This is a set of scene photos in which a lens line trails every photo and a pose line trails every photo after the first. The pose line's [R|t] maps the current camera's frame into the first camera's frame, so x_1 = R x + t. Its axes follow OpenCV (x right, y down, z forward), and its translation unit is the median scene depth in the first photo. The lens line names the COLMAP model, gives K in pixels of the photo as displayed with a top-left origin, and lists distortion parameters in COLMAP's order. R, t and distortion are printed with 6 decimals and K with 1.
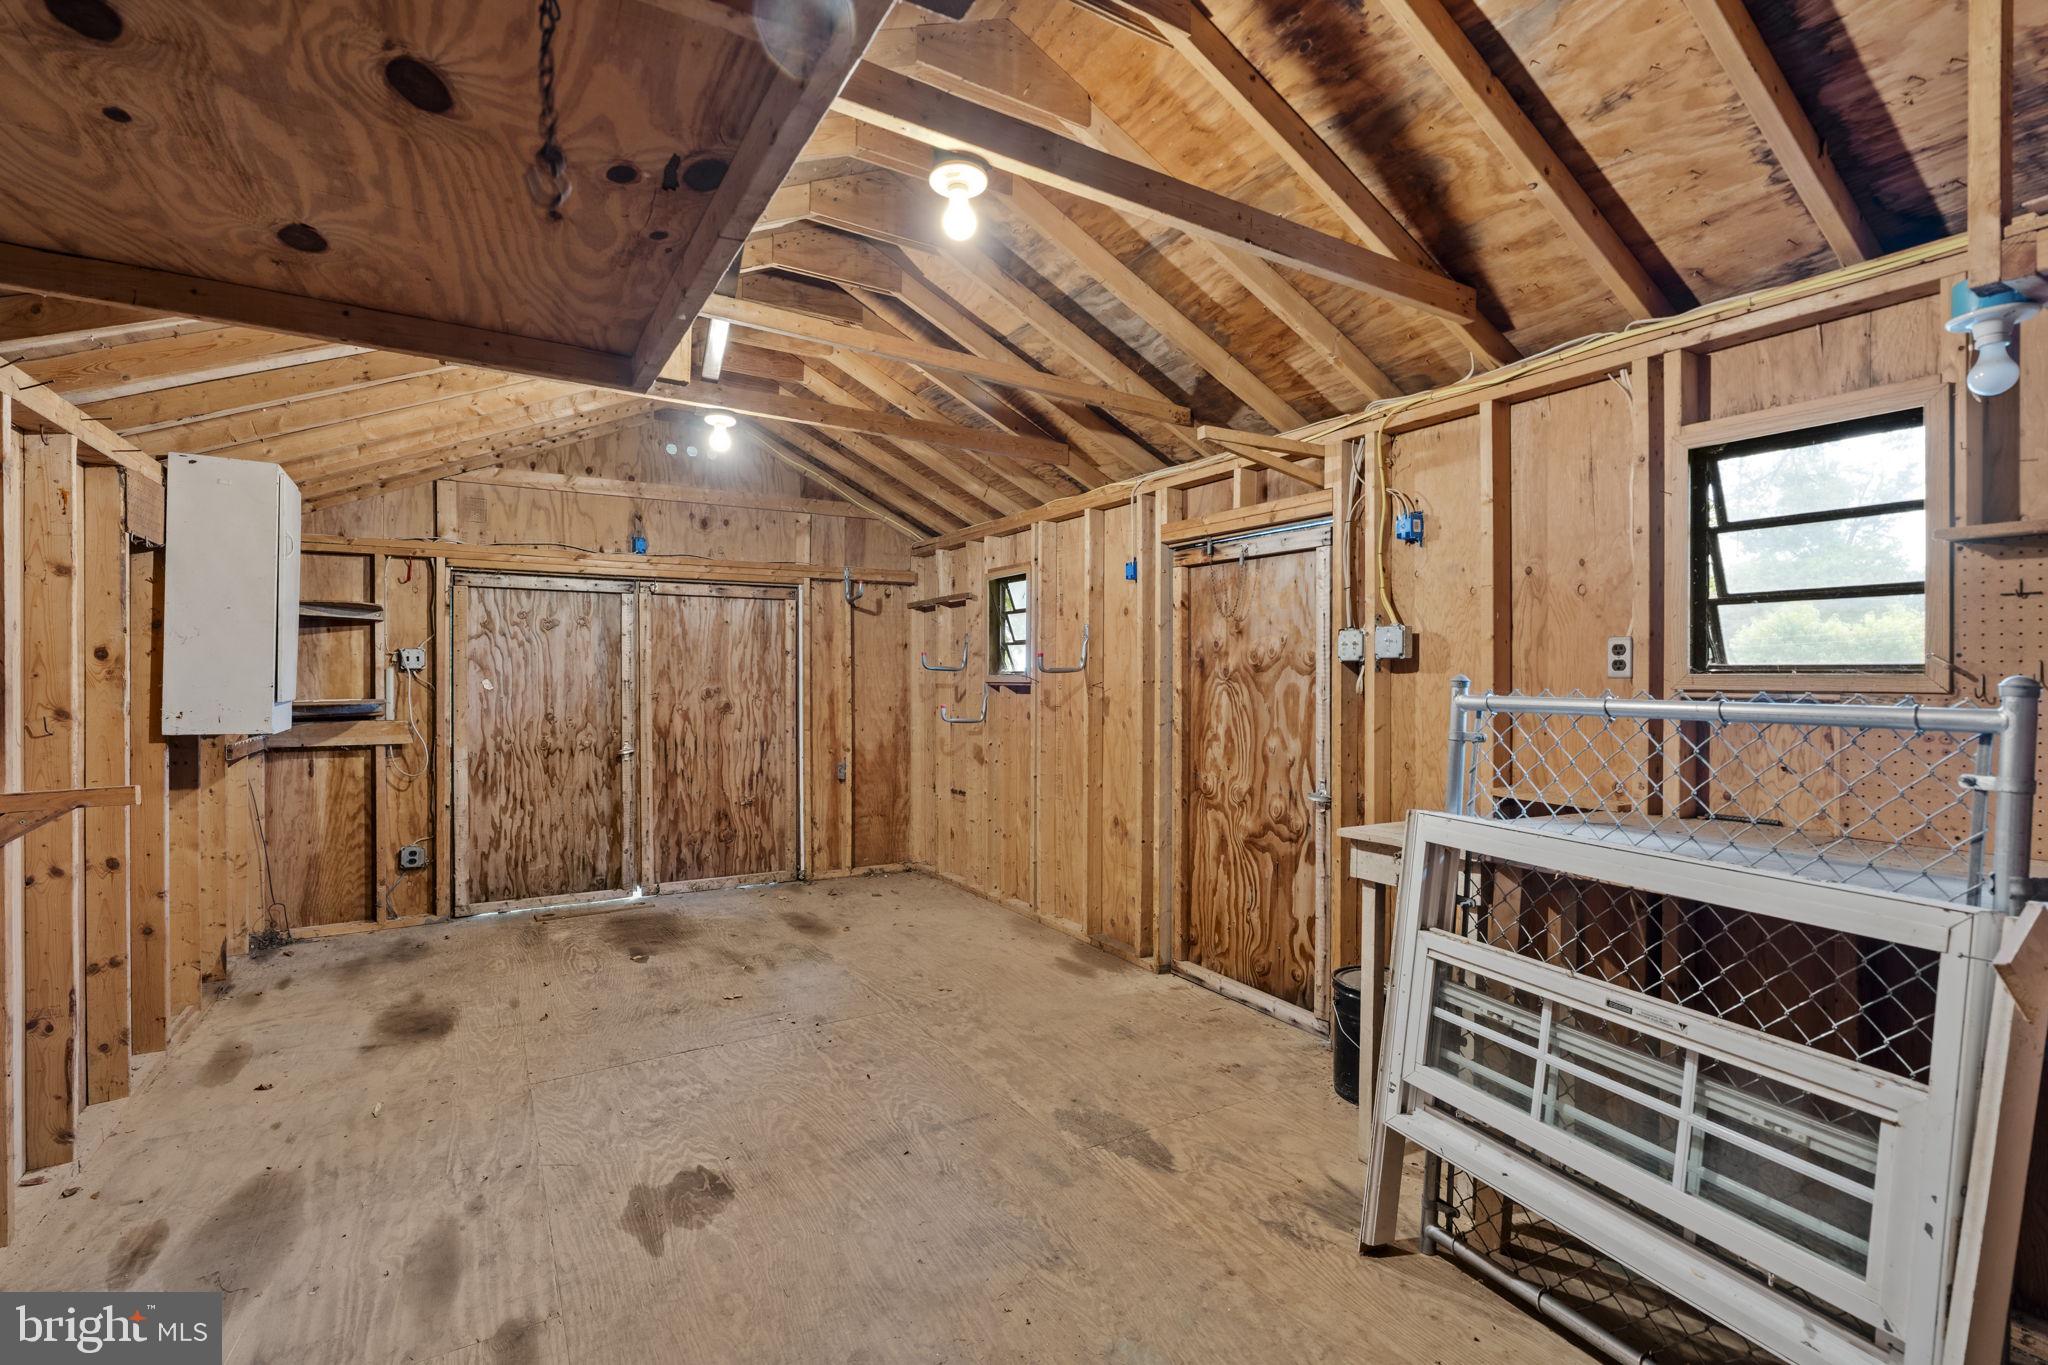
lens RADIAL K [[895.5, 0, 1024.0], [0, 895.5, 682.5], [0, 0, 1]] dist [-0.000729, 0.000091]
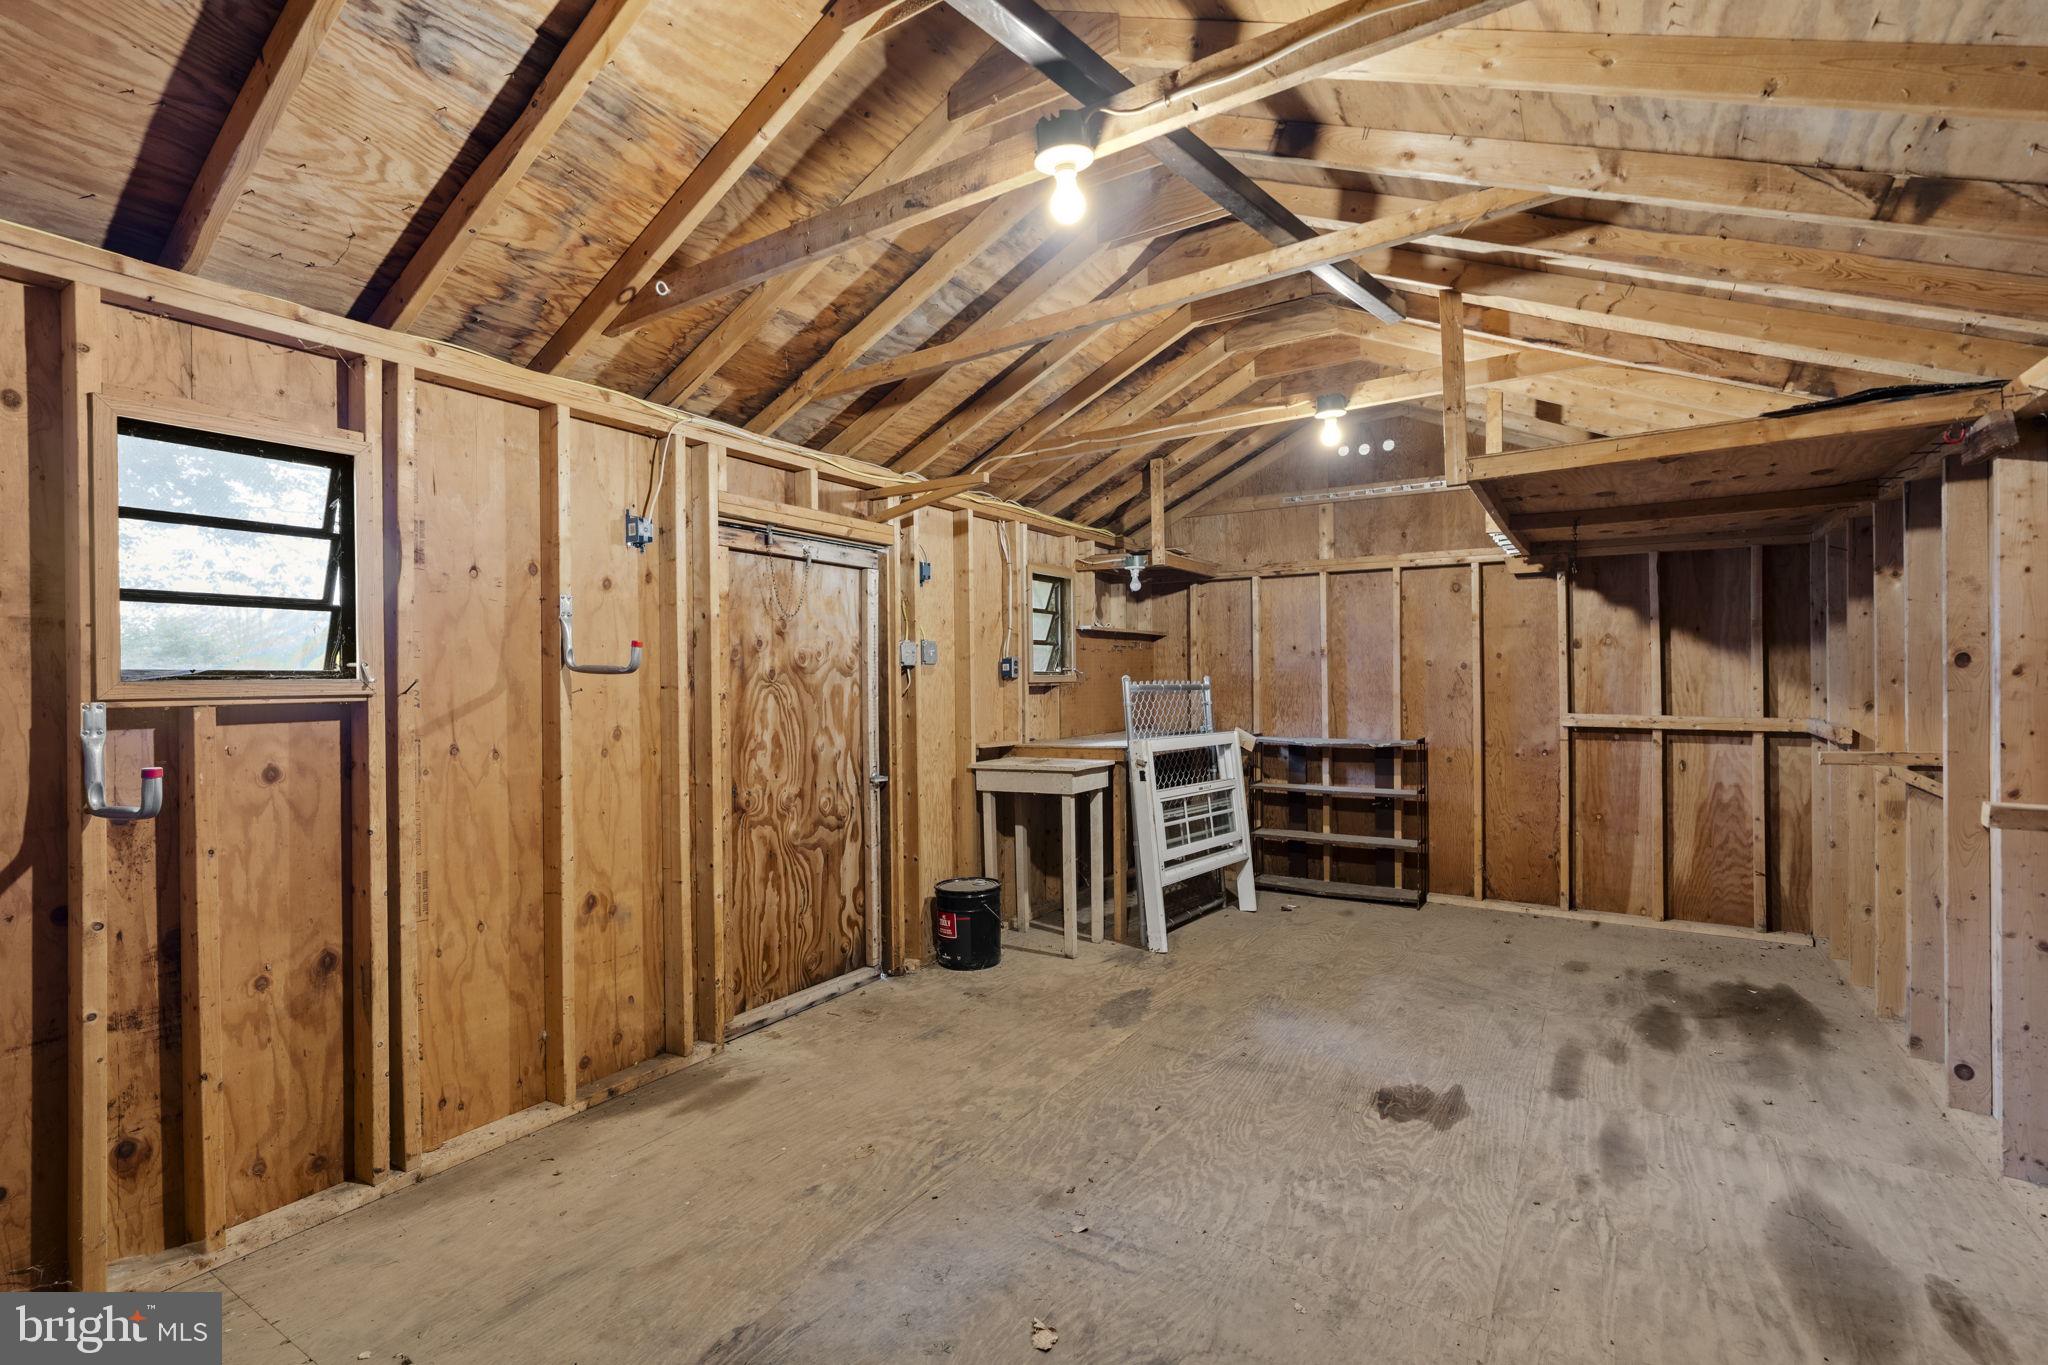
lens RADIAL K [[920.7, 0, 1014.6], [0, 920.7, 675.5], [0, 0, 1]] dist [-0.002500, 0.000279]
pose [[-0.431006, 0.003582, 0.902342, -0.830645], [0.012835, 0.999915, 0.002162, -0.009625], [-0.902258, 0.012513, -0.431016, 1.317493]]
